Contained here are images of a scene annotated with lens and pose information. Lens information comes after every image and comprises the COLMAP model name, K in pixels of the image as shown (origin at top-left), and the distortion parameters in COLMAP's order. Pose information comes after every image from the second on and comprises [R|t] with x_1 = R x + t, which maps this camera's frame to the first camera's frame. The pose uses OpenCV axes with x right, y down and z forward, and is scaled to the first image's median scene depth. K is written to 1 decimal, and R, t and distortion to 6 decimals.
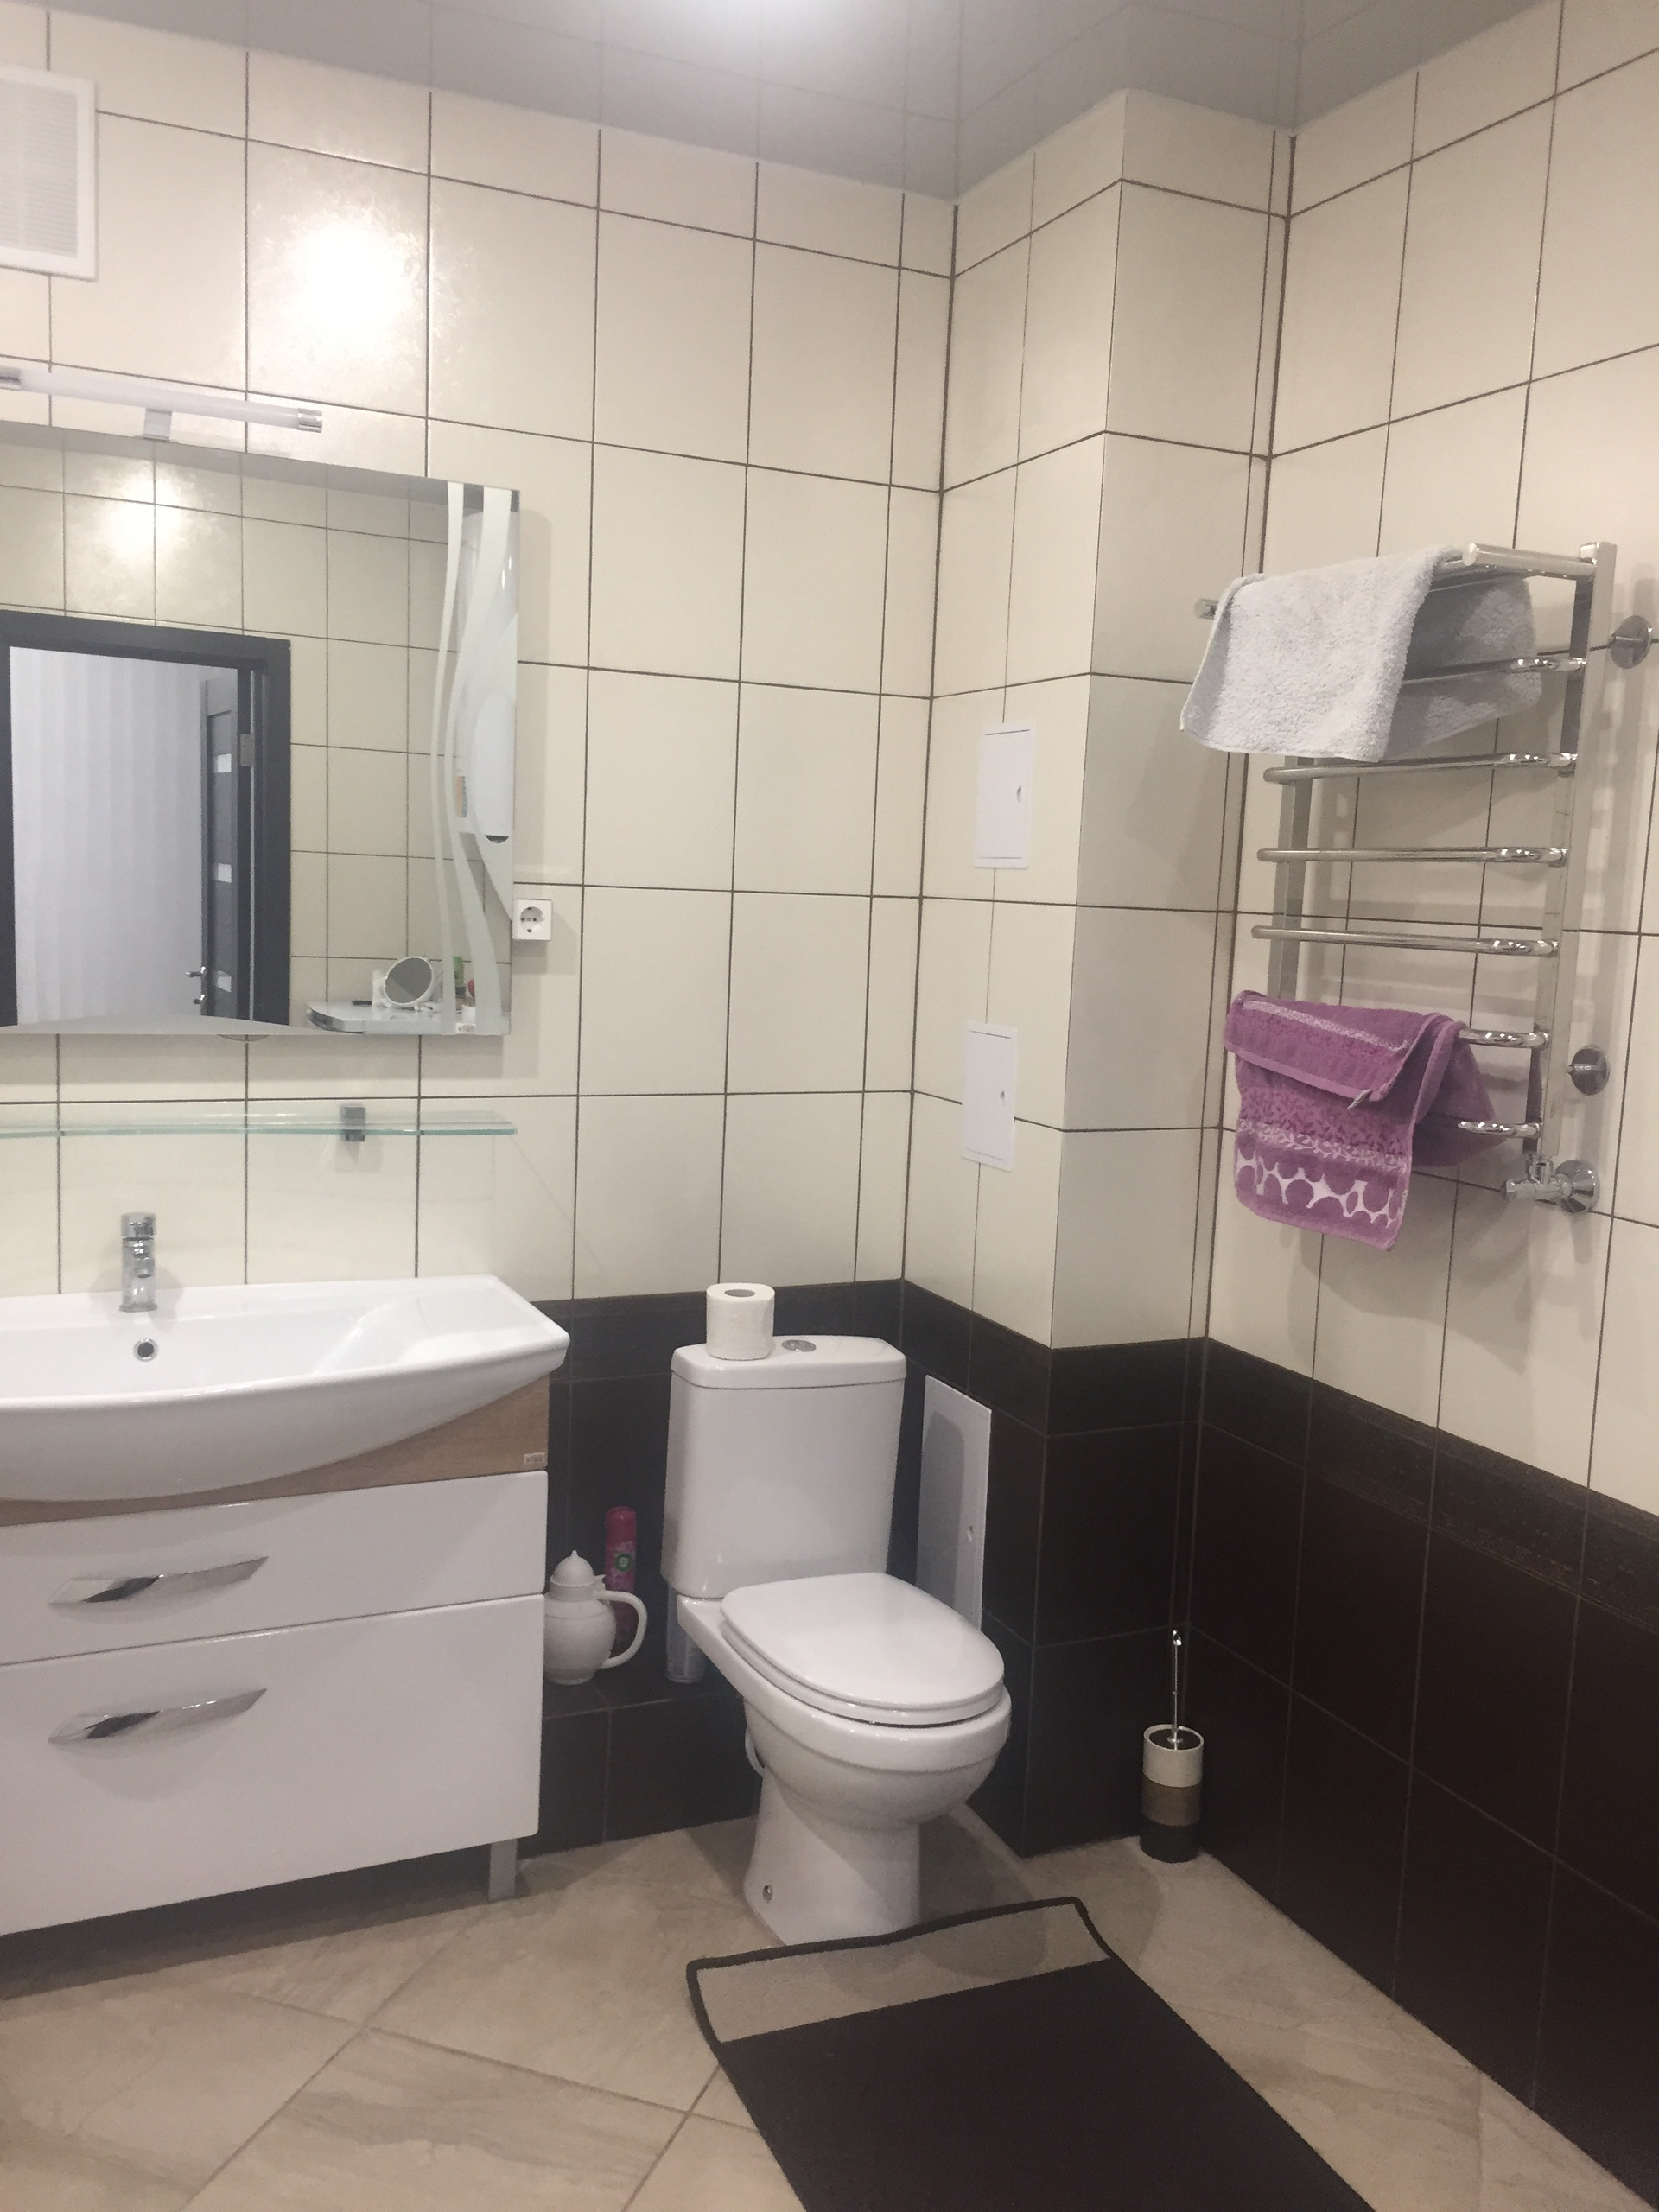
lens RADIAL K [[1896.7, 0, 830.2], [0, 1896.7, 1116.9], [0, 0, 1]] dist [0.081039, -0.089895]
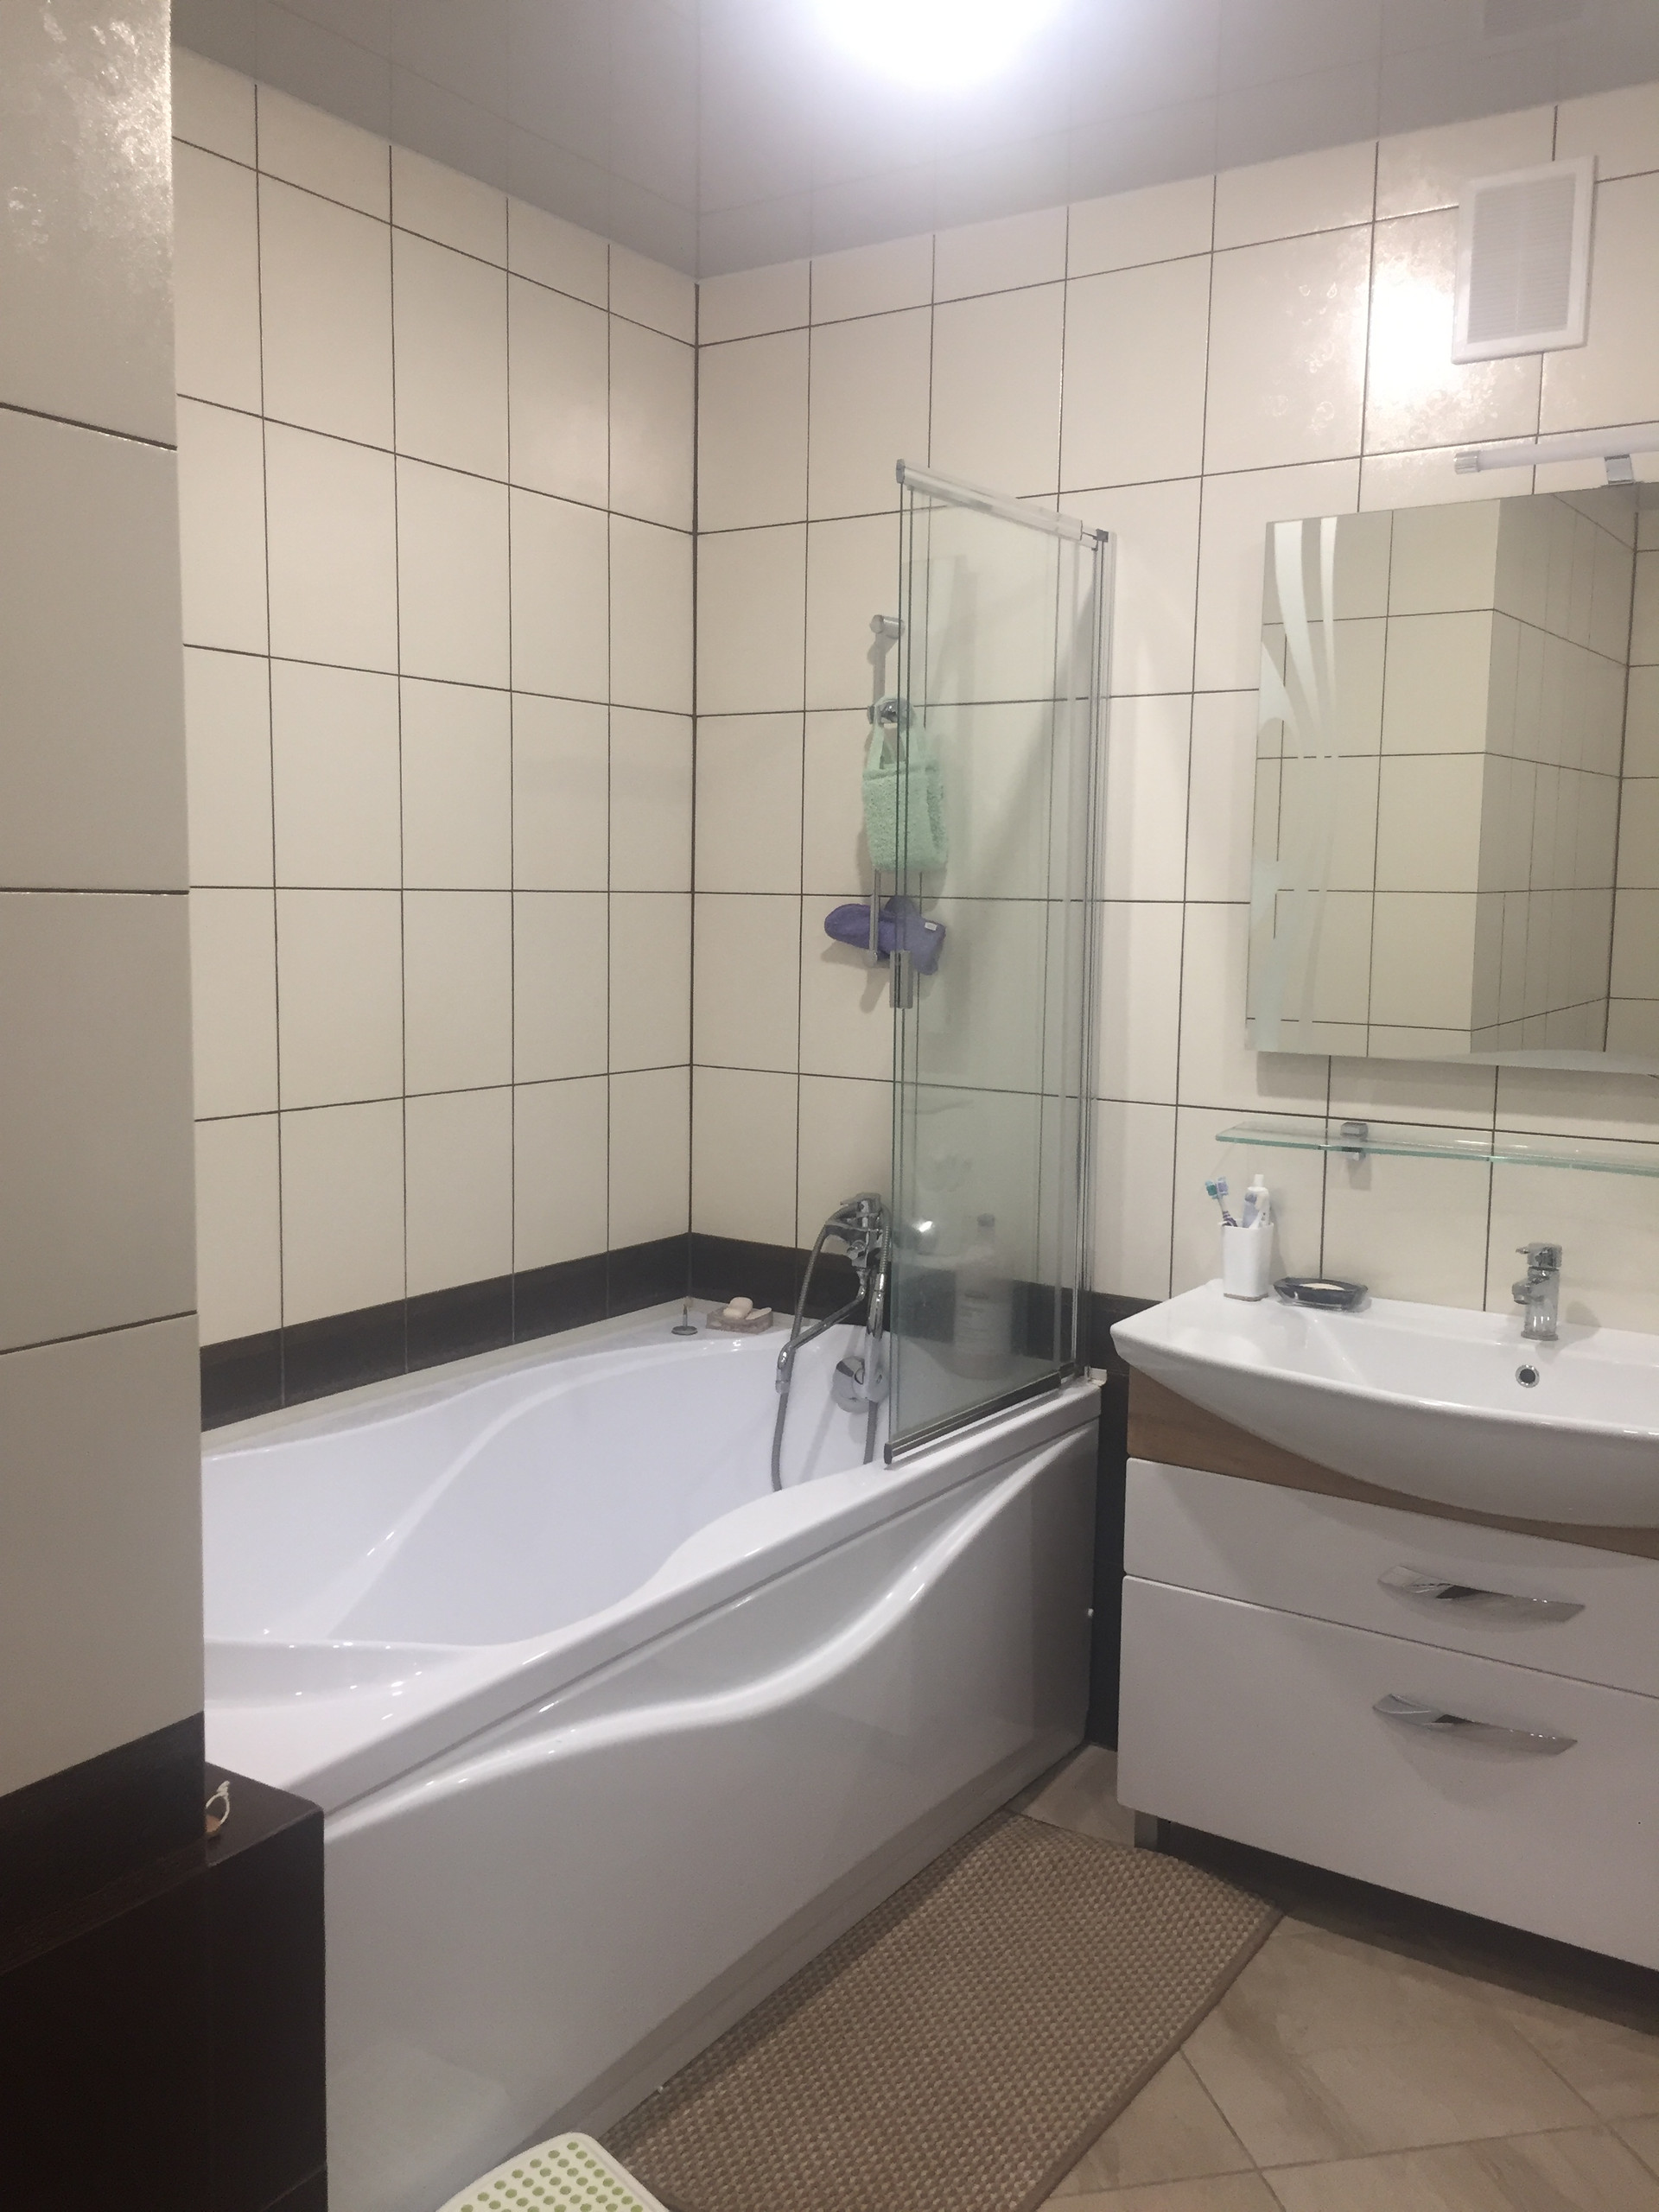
lens RADIAL K [[1874.8, 0, 829.5], [0, 1874.8, 1106.0], [0, 0, 1]] dist [0.086666, -0.108317]
pose [[0.535716, 0.066956, -0.841740, 0.300947], [-0.095943, 0.995222, 0.018103, -0.004985], [0.838930, 0.071061, 0.539580, 0.136975]]
